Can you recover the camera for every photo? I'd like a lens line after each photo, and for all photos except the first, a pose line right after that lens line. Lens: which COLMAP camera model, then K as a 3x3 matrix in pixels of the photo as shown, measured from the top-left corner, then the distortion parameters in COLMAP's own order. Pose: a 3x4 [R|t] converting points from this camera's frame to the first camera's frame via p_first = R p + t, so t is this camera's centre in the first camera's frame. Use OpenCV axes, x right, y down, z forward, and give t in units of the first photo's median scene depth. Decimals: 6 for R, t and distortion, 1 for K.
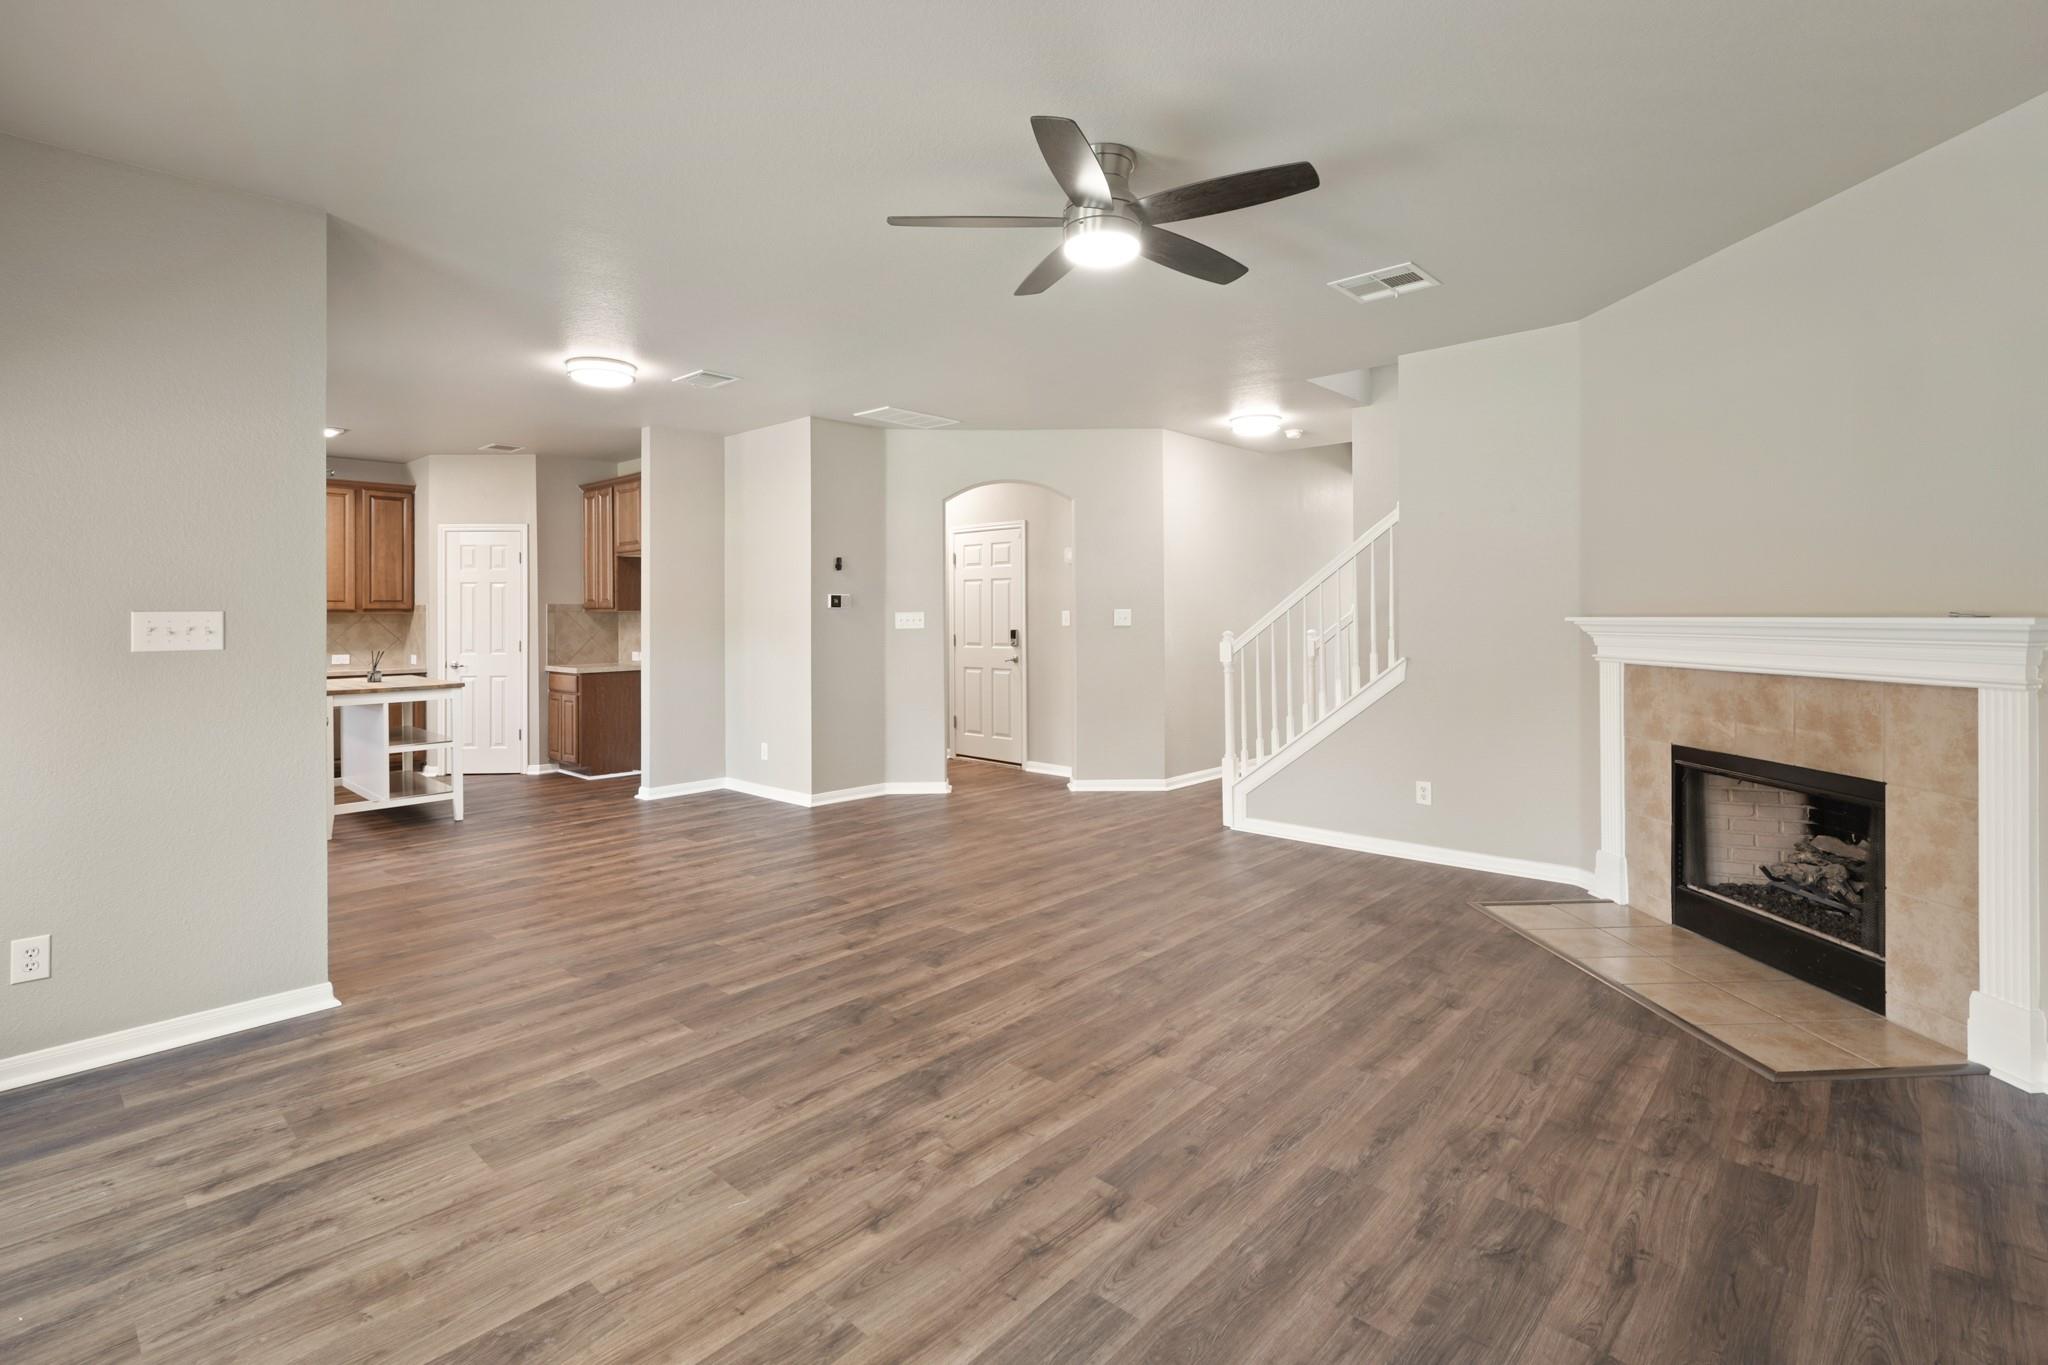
lens RADIAL K [[938.7, 0, 1019.6], [0, 938.7, 605.6], [0, 0, 1]] dist [-0.001737, -0.000043]
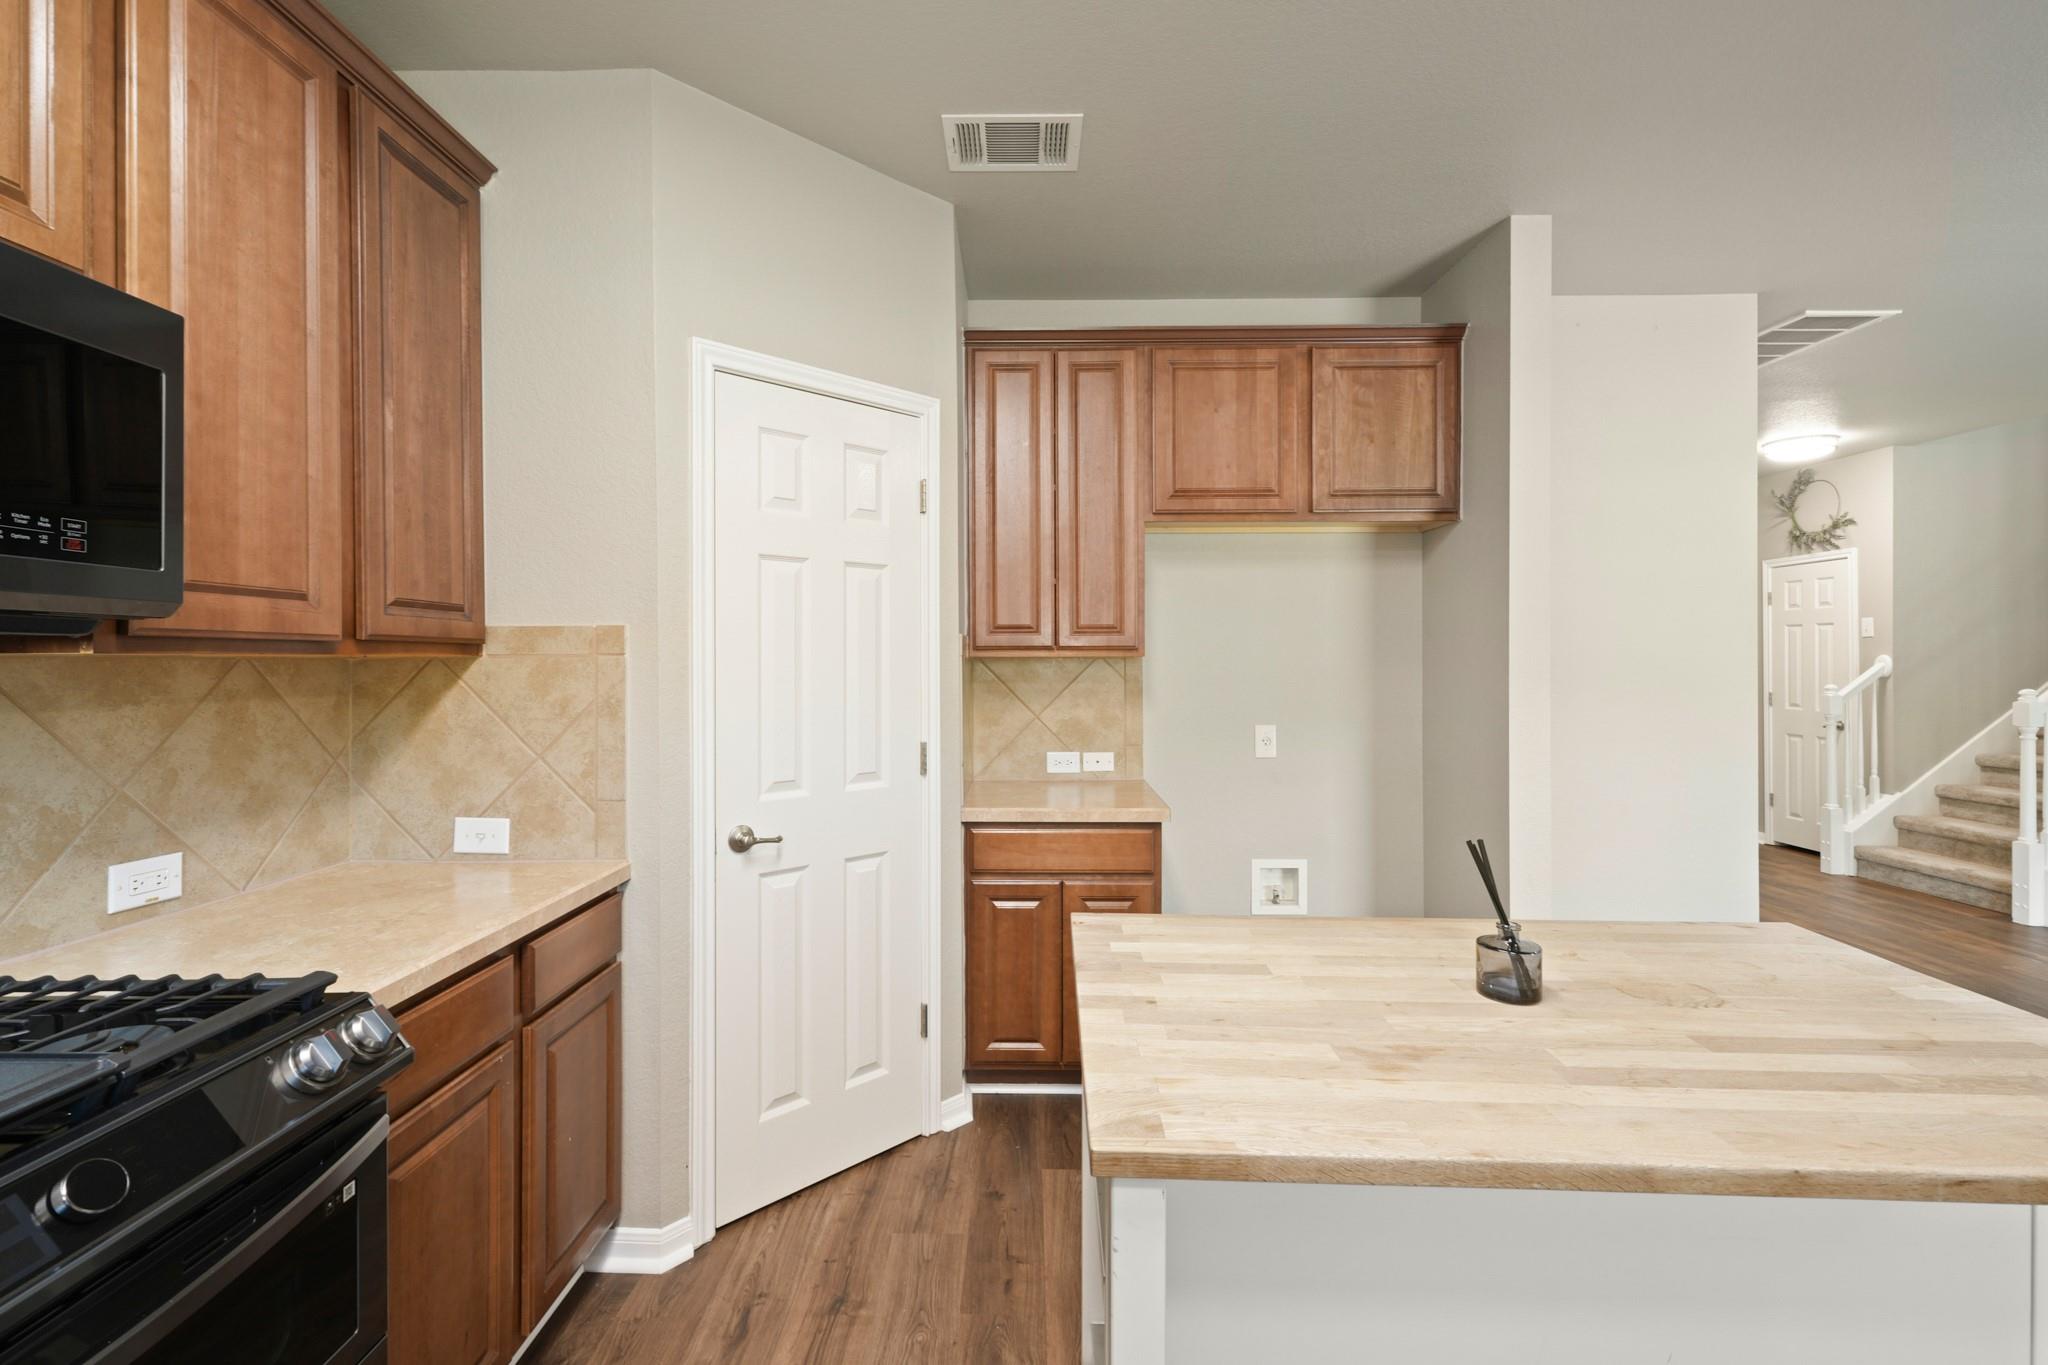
lens RADIAL K [[889.1, 0, 1017.7], [0, 889.1, 661.4], [0, 0, 1]] dist [0.002966, 0.000126]
pose [[0.748265, 0.004134, 0.663388, -0.708385], [-0.009824, 0.999940, 0.004849, 0.006682], [-0.663328, -0.010146, 0.748260, 0.726215]]
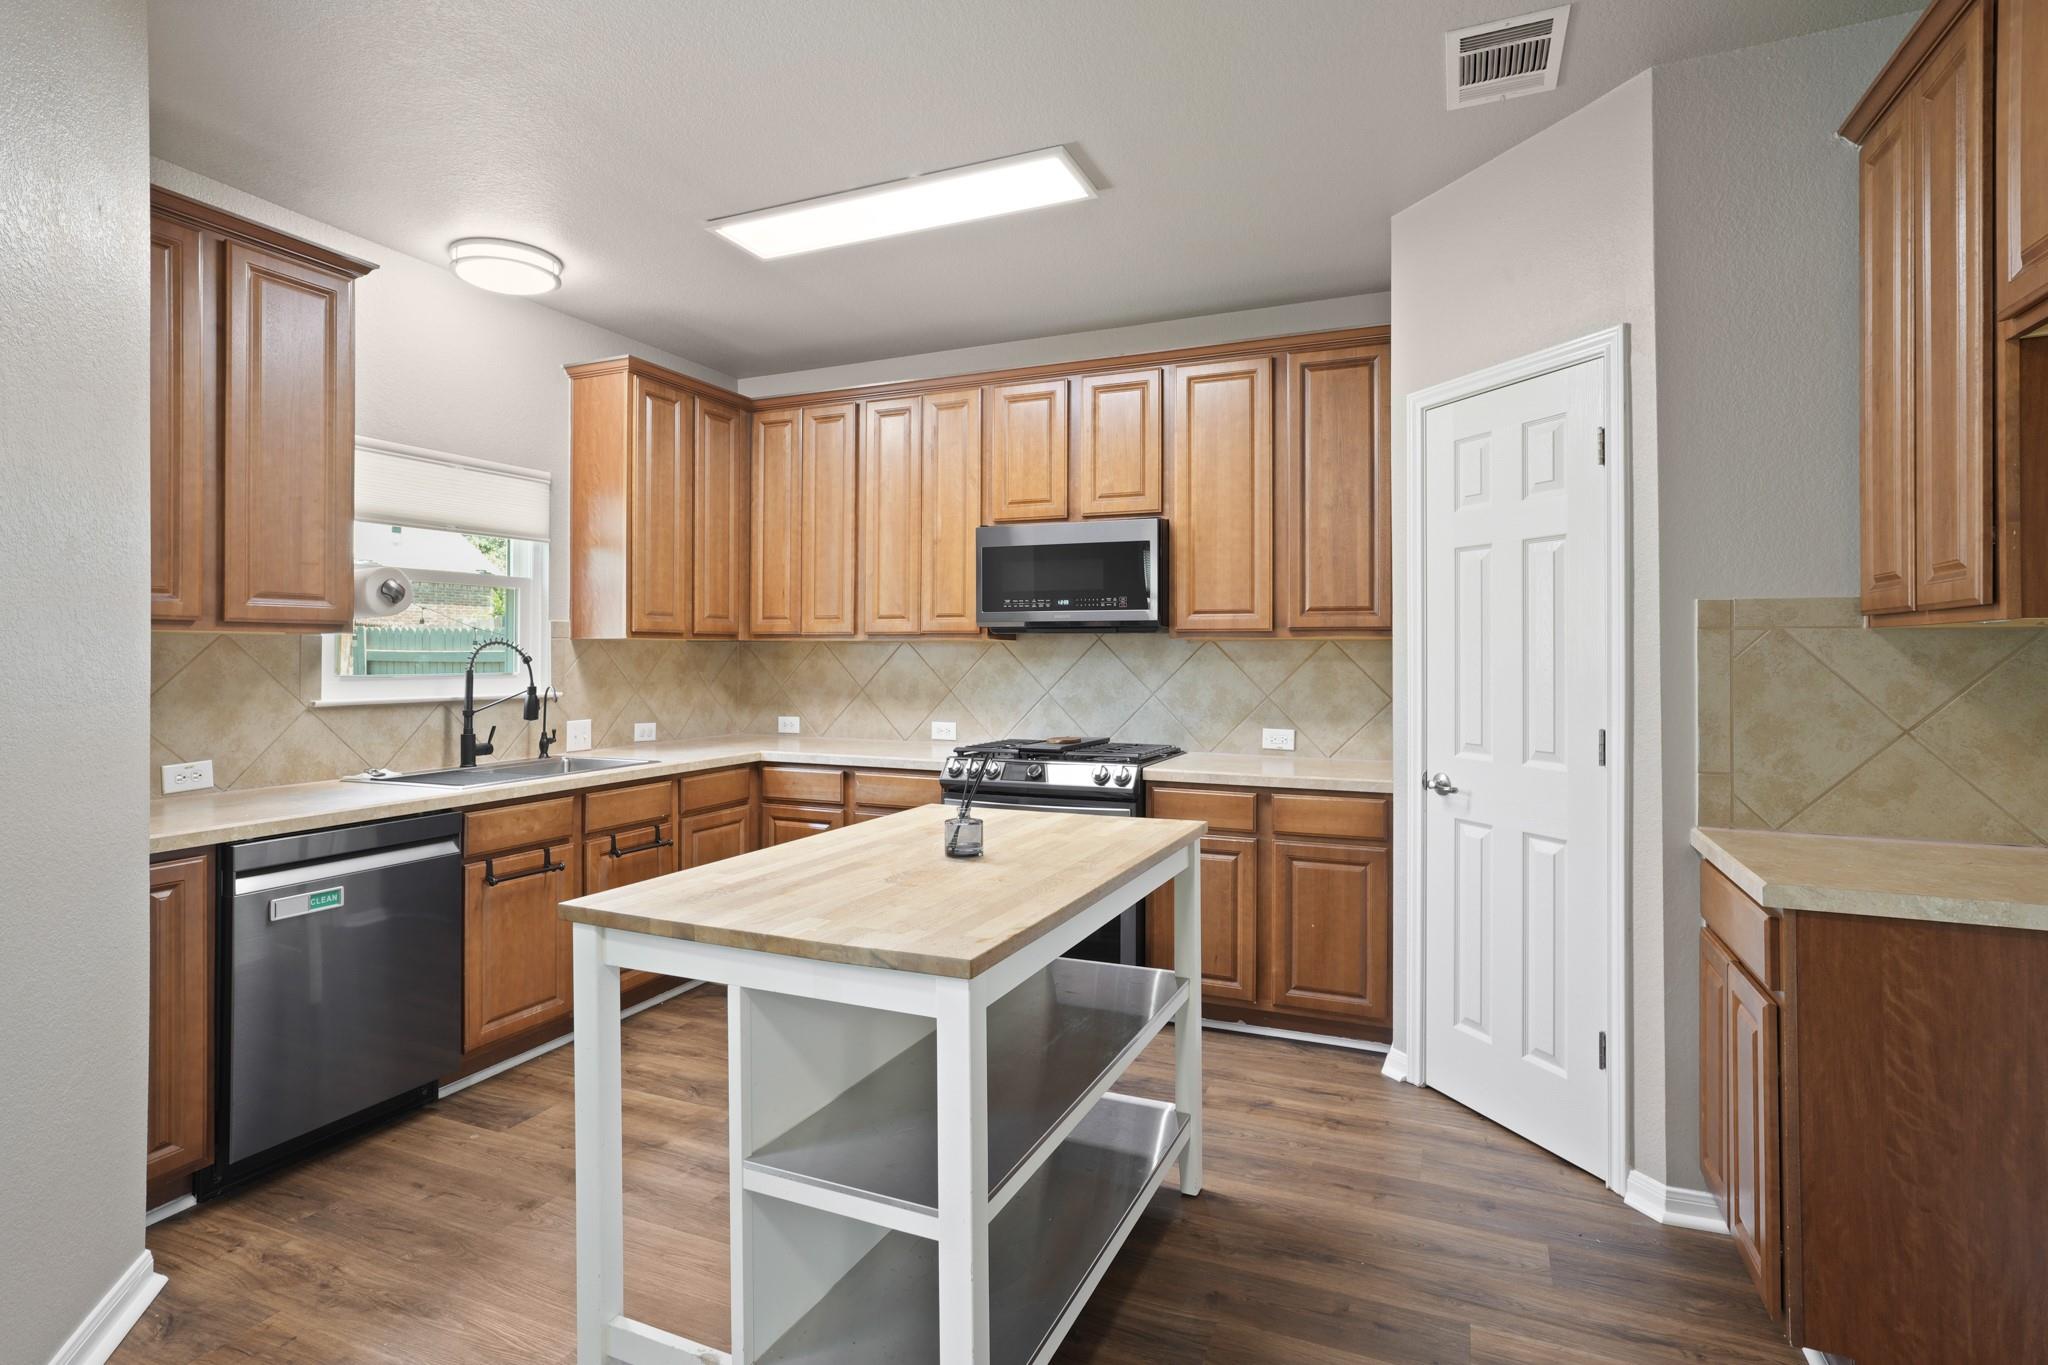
lens RADIAL K [[1022.1, 0, 1025.8], [0, 1022.1, 650.3], [0, 0, 1]] dist [0.001216, 0.000509]
pose [[0.332142, 0.003889, -0.943221, -0.286627], [0.003954, 0.999977, 0.005515, 0.010389], [0.943221, -0.005561, 0.332119, 0.711400]]
